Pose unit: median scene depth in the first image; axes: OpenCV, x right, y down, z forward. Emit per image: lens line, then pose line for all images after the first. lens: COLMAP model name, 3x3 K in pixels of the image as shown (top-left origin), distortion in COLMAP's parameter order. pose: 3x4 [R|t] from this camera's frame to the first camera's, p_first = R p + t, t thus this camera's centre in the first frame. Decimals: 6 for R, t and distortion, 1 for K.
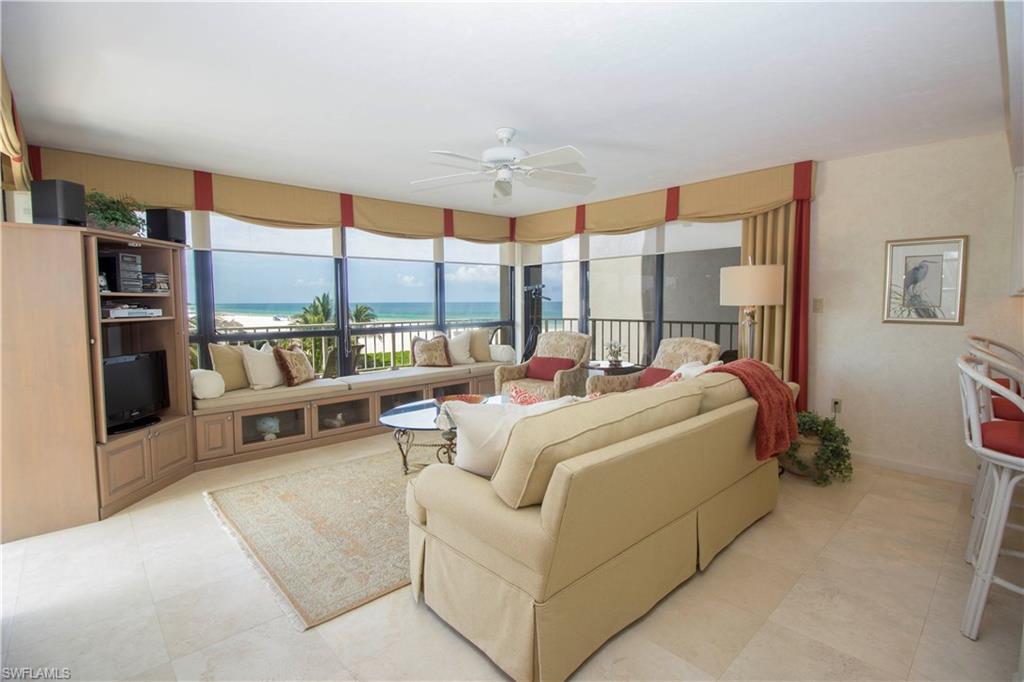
lens RADIAL K [[473.3, 0, 511.3], [0, 473.3, 335.6], [0, 0, 1]] dist [0.000861, -0.013718]
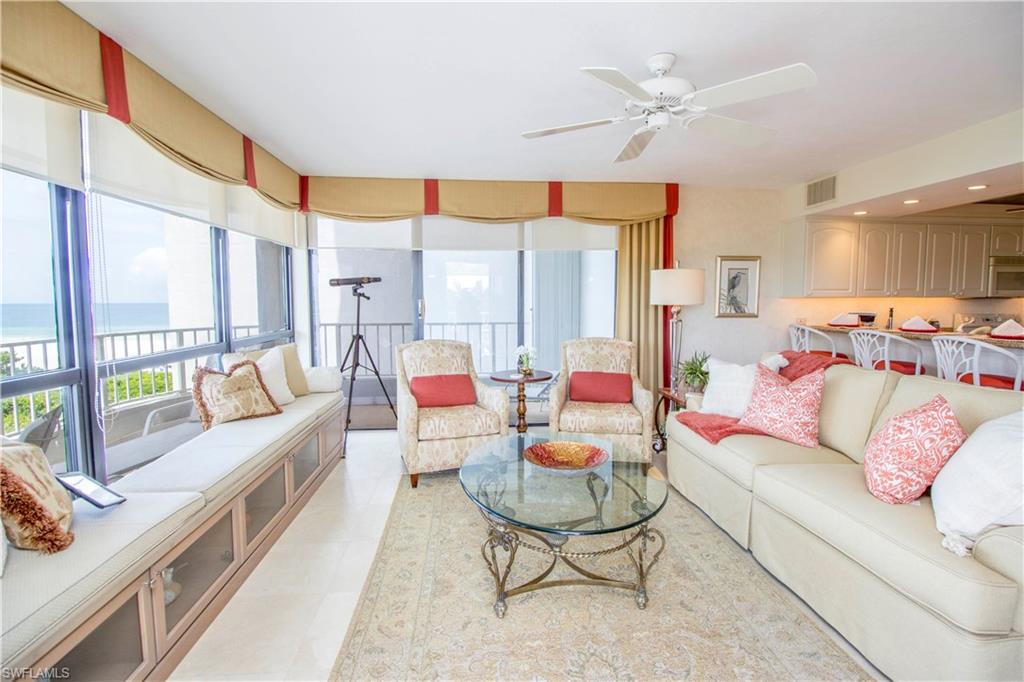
lens RADIAL K [[473.3, 0, 511.3], [0, 473.3, 335.6], [0, 0, 1]] dist [0.000861, -0.013718]
pose [[0.616609, -0.053681, 0.785437, -0.578873], [0.055727, 0.998146, 0.024469, -0.038826], [-0.785295, 0.028682, 0.618458, 0.596130]]
